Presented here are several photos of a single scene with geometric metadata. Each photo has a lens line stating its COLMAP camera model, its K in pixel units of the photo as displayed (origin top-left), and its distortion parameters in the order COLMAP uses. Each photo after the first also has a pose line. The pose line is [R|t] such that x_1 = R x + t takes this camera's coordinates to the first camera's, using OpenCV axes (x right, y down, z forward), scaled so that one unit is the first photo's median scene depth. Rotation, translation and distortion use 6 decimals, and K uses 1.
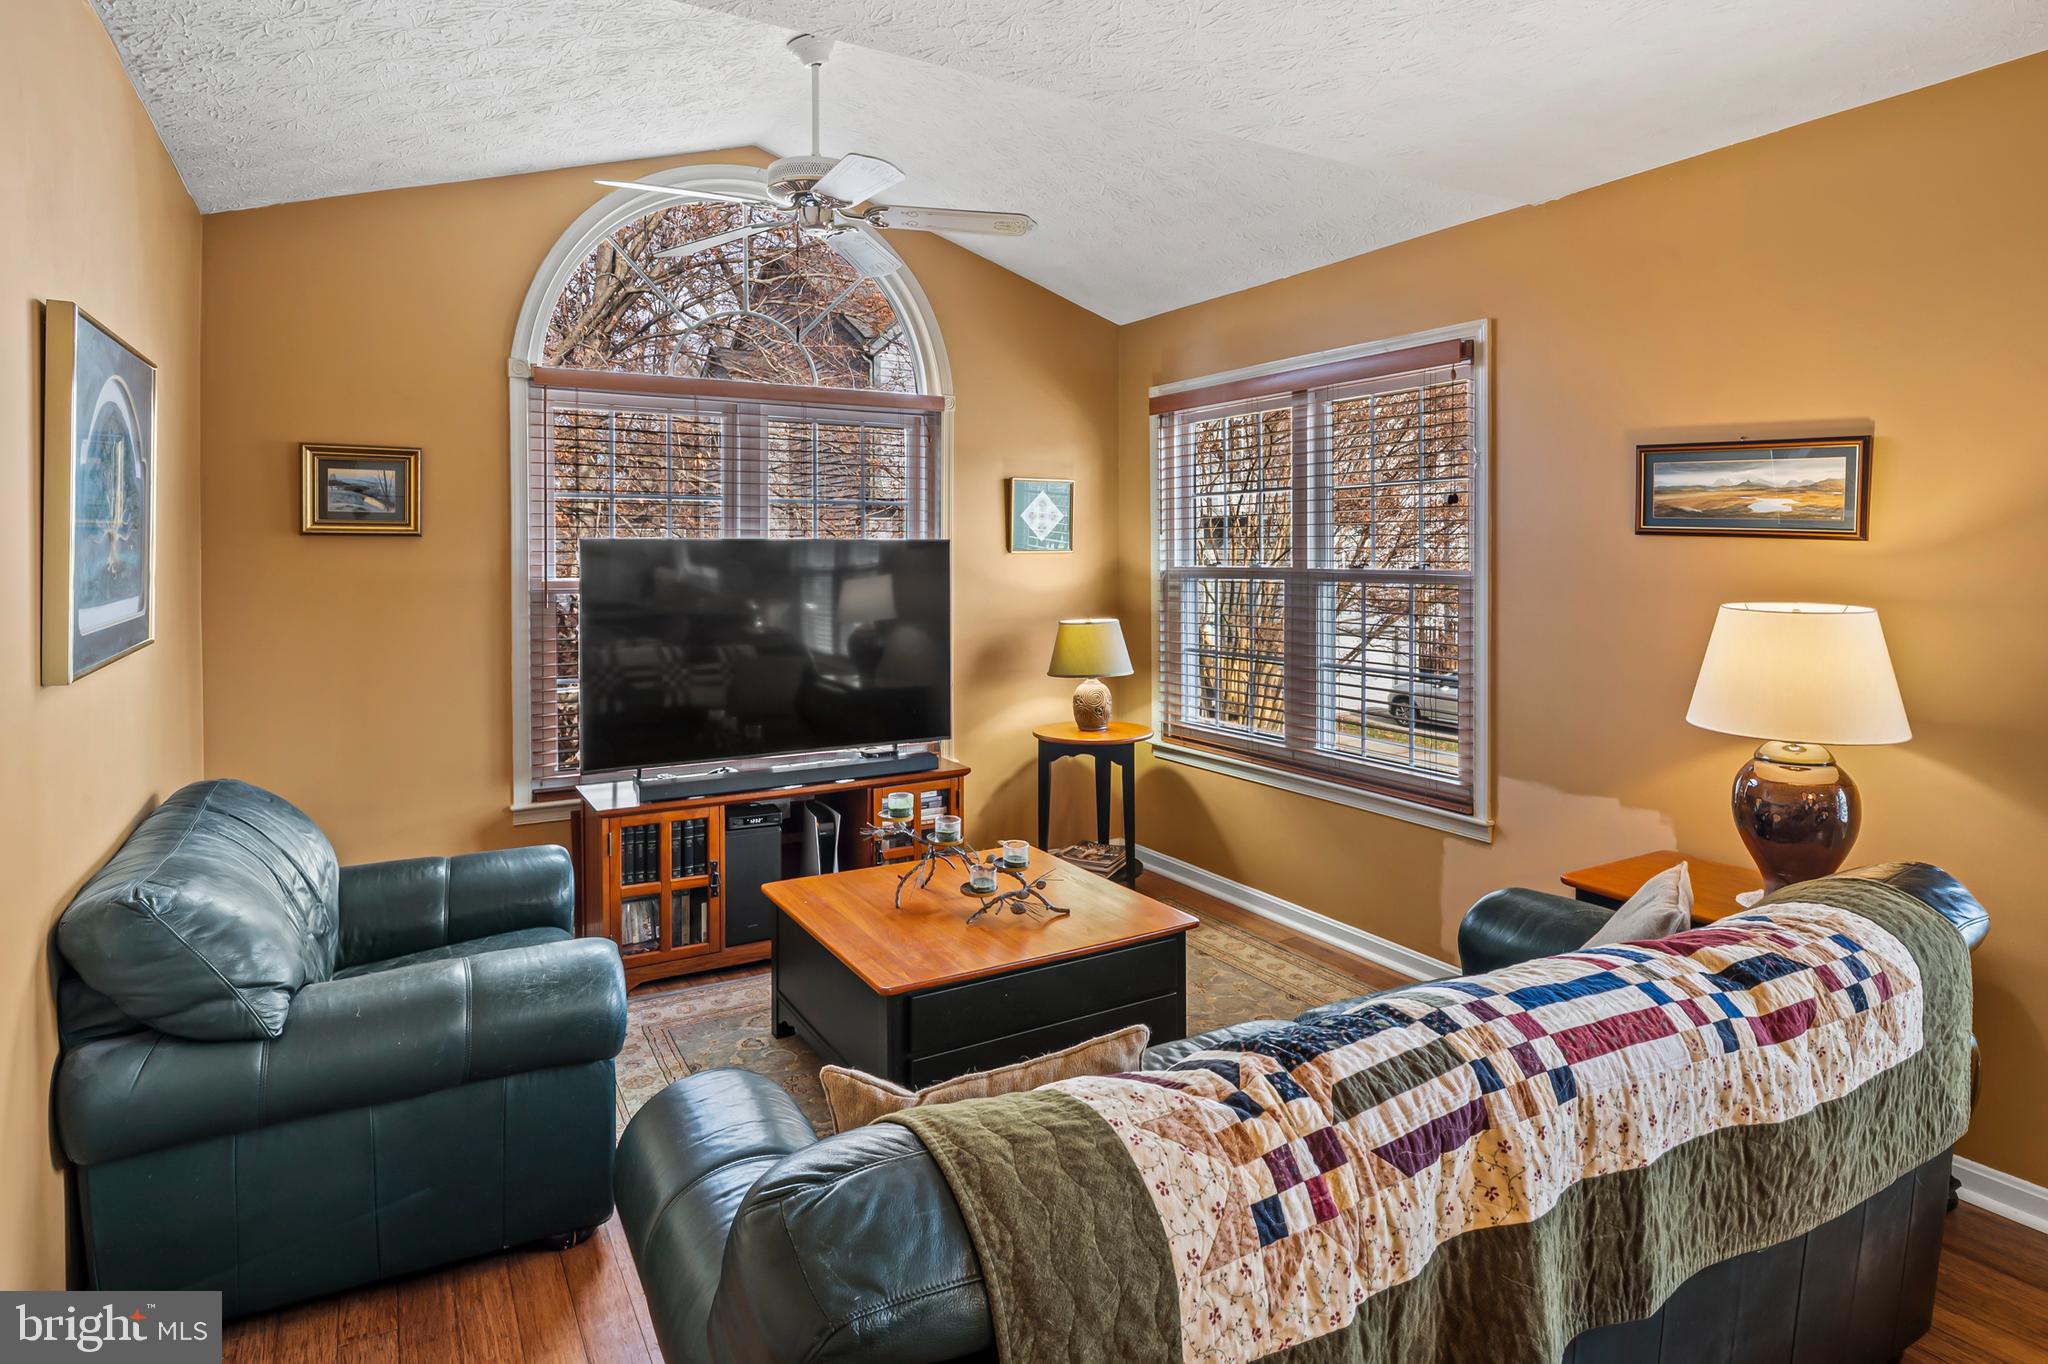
lens RADIAL K [[1124.7, 0, 1016.1], [0, 1124.7, 531.7], [0, 0, 1]] dist [-0.002733, -0.000738]
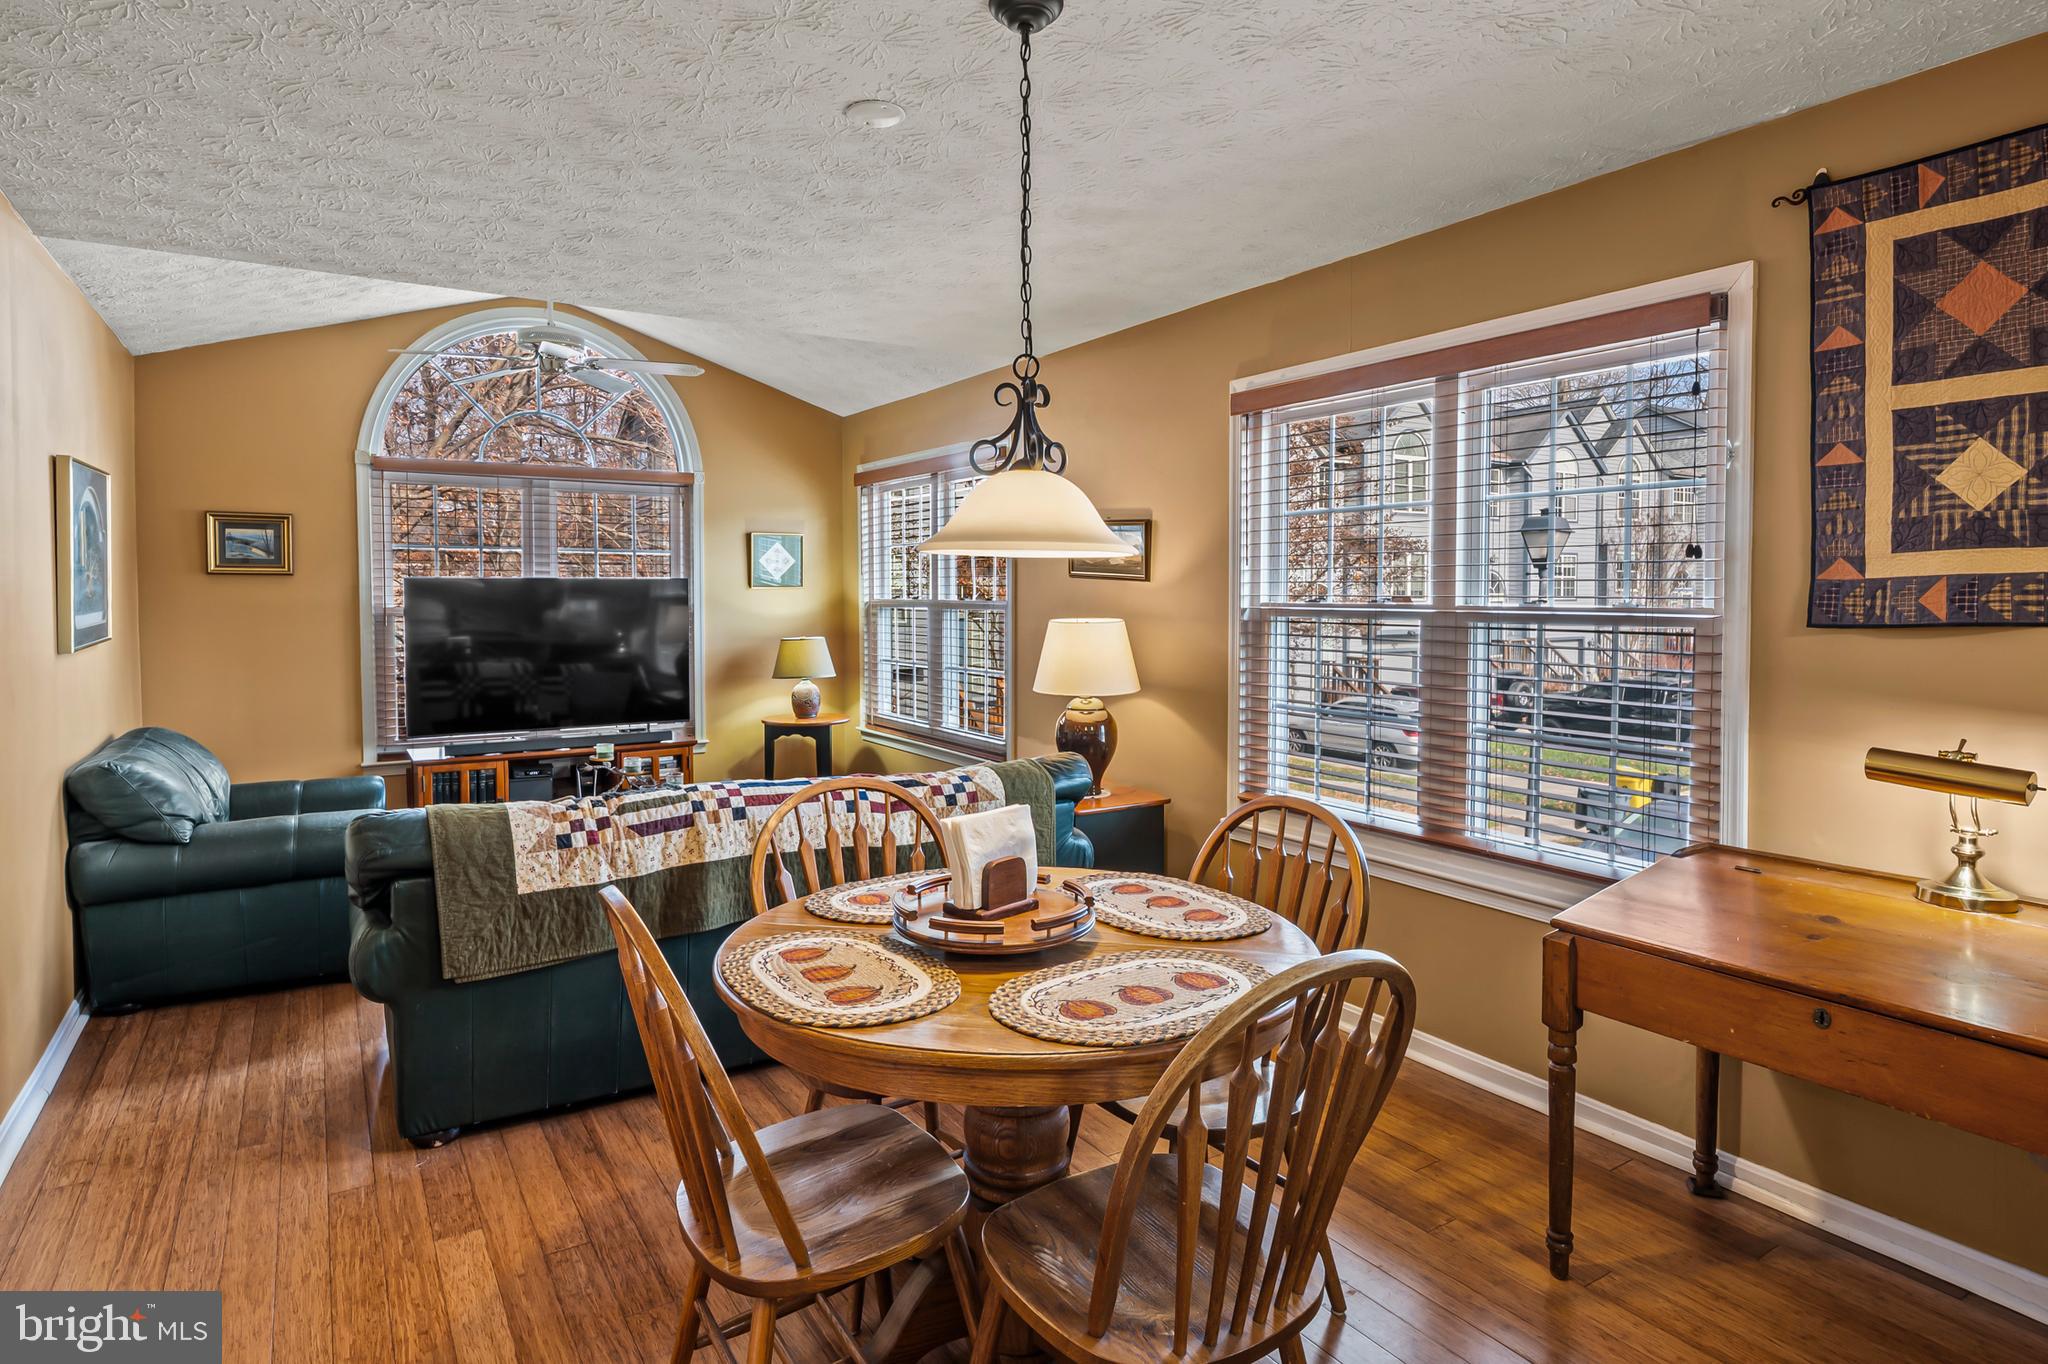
lens RADIAL K [[1132.7, 0, 1005.2], [0, 1132.7, 602.0], [0, 0, 1]] dist [-0.001085, -0.001117]
pose [[0.999573, 0.002271, 0.029130, 0.375429], [-0.003125, 0.999566, 0.029292, -0.007689], [-0.029051, -0.029371, 0.999146, -0.527038]]
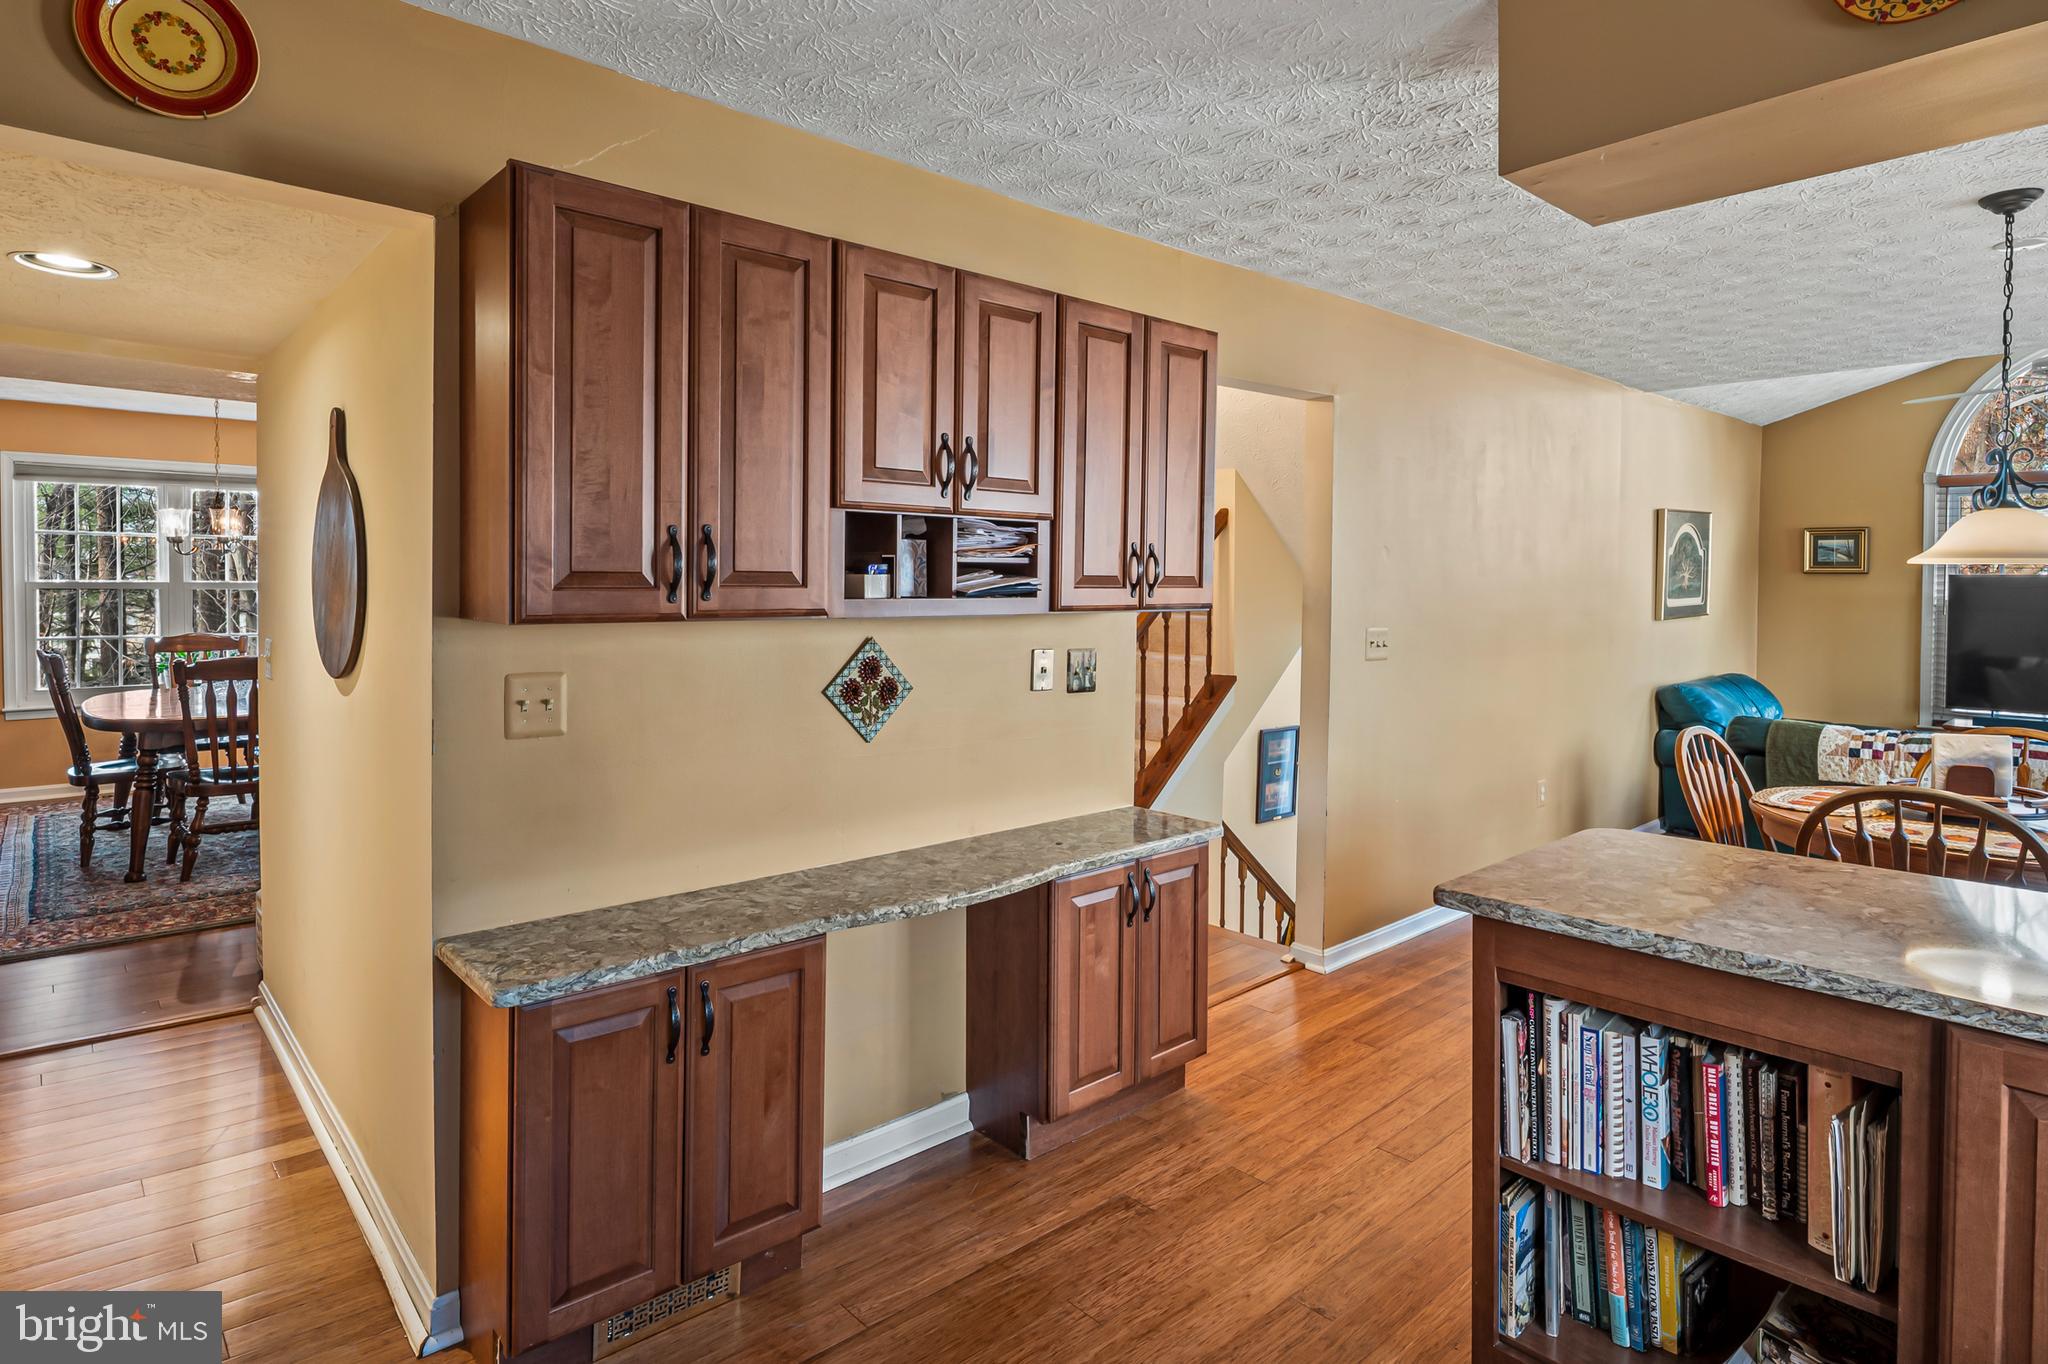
lens RADIAL K [[1103.3, 0, 1031.0], [0, 1103.3, 583.0], [0, 0, 1]] dist [-0.003055, -0.000747]
pose [[0.203161, 0.006145, -0.979126, 1.091048], [0.014163, 0.999857, 0.009213, -0.018625], [0.979043, -0.015739, 0.203044, -0.831052]]
